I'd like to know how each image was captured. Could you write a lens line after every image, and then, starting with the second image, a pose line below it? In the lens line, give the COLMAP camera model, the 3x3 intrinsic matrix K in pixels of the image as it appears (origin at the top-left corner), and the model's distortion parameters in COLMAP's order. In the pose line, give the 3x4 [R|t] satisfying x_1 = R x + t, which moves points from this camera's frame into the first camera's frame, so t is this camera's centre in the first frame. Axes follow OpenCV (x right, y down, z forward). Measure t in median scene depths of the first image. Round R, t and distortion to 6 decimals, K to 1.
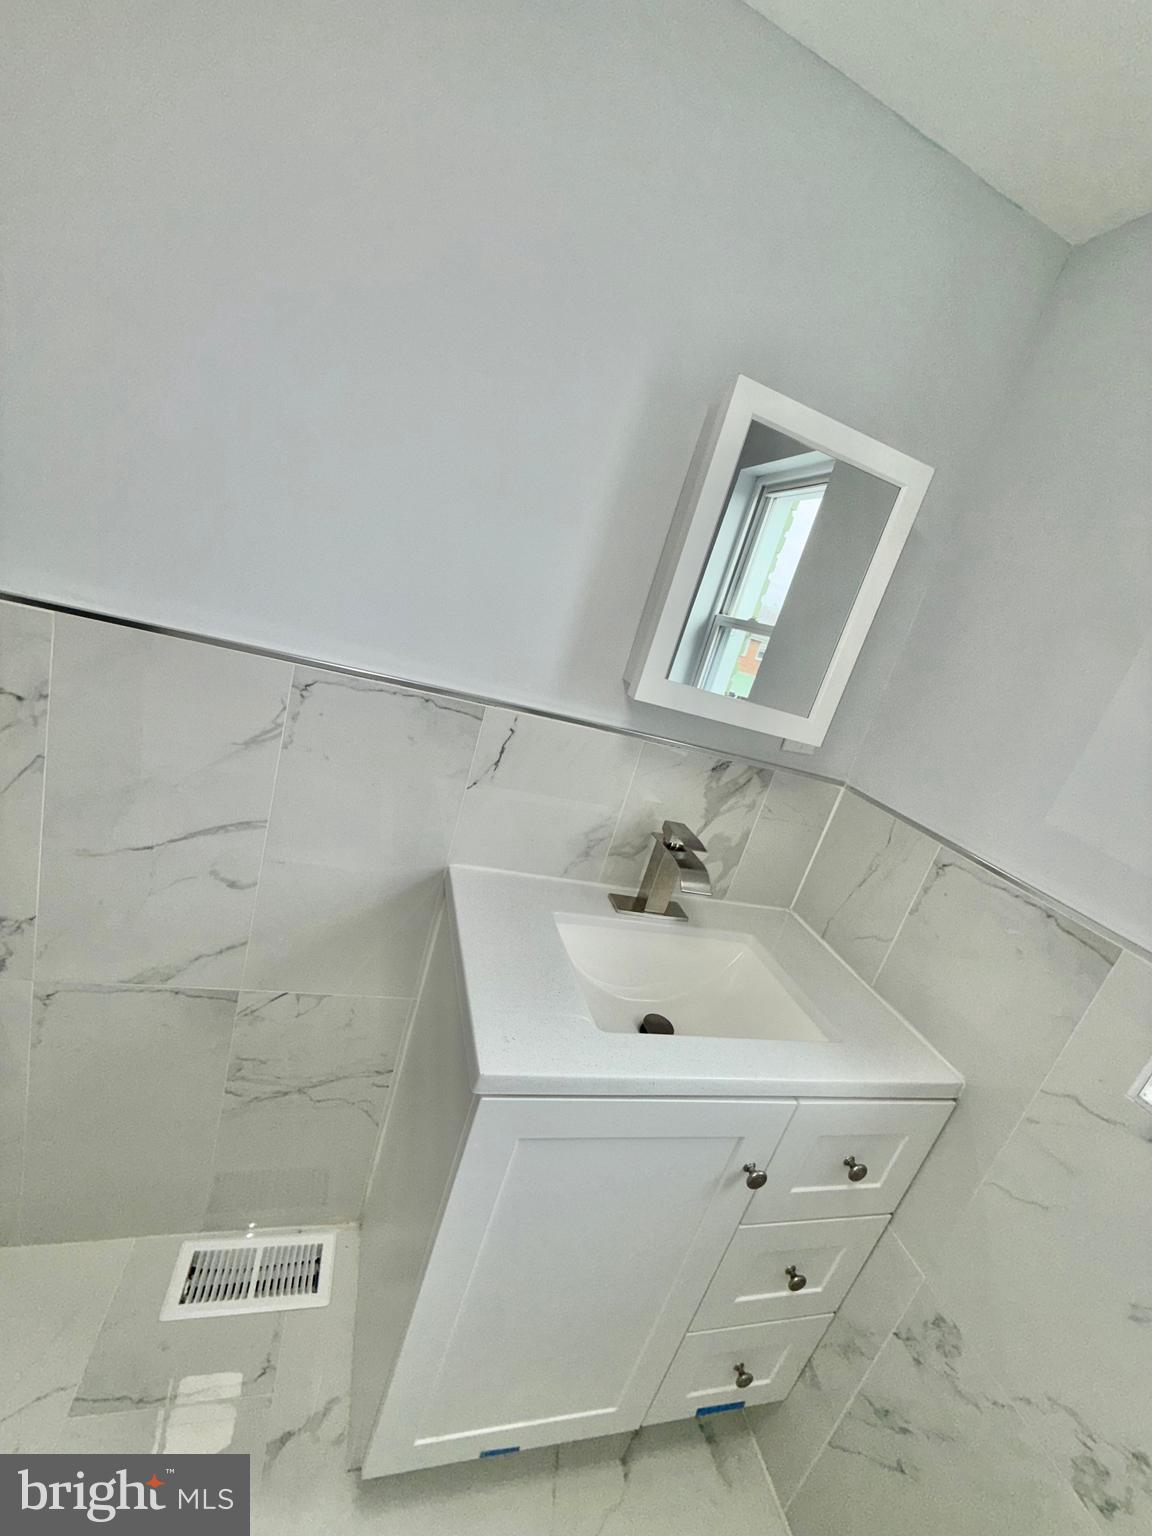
lens RADIAL K [[608.3, 0, 574.8], [0, 608.3, 764.6], [0, 0, 1]] dist [0.000894, -0.000443]
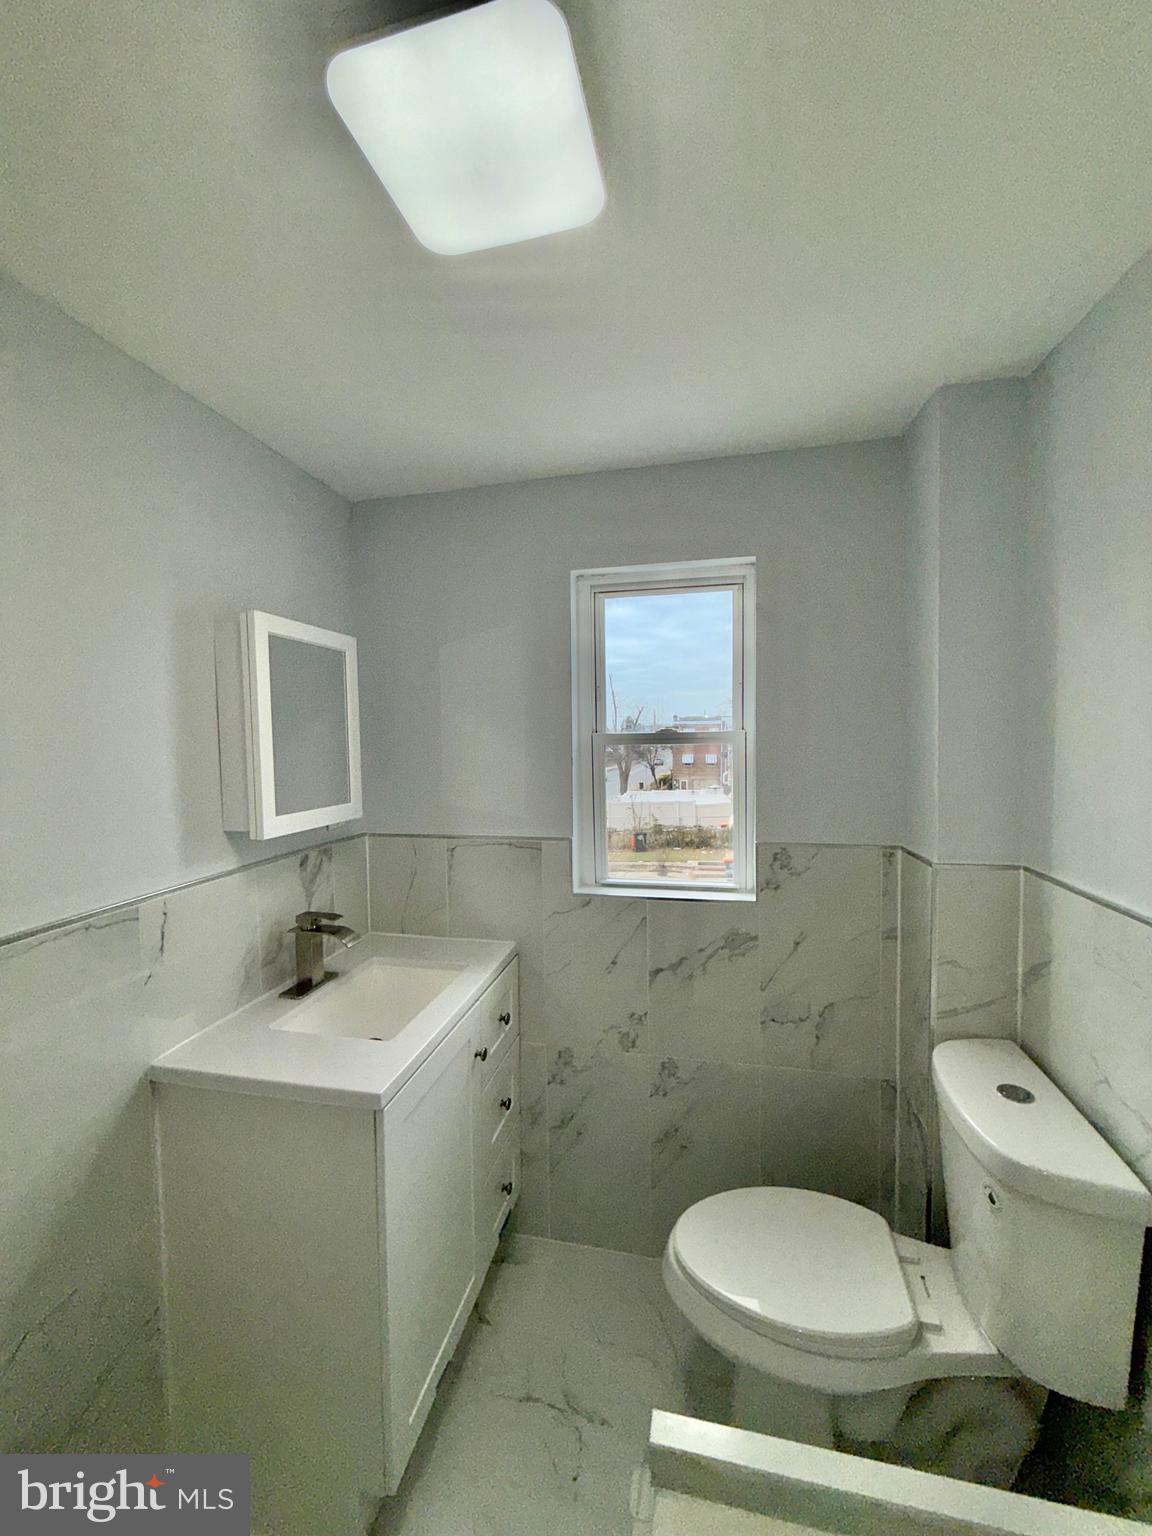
lens RADIAL K [[608.3, 0, 575.7], [0, 608.3, 766.3], [0, 0, 1]] dist [0.000894, -0.000443]
pose [[0.446251, -0.332154, 0.830983, -0.545768], [0.380901, 0.910756, 0.159490, -0.174872], [-0.809799, 0.245350, 0.532944, -0.243718]]
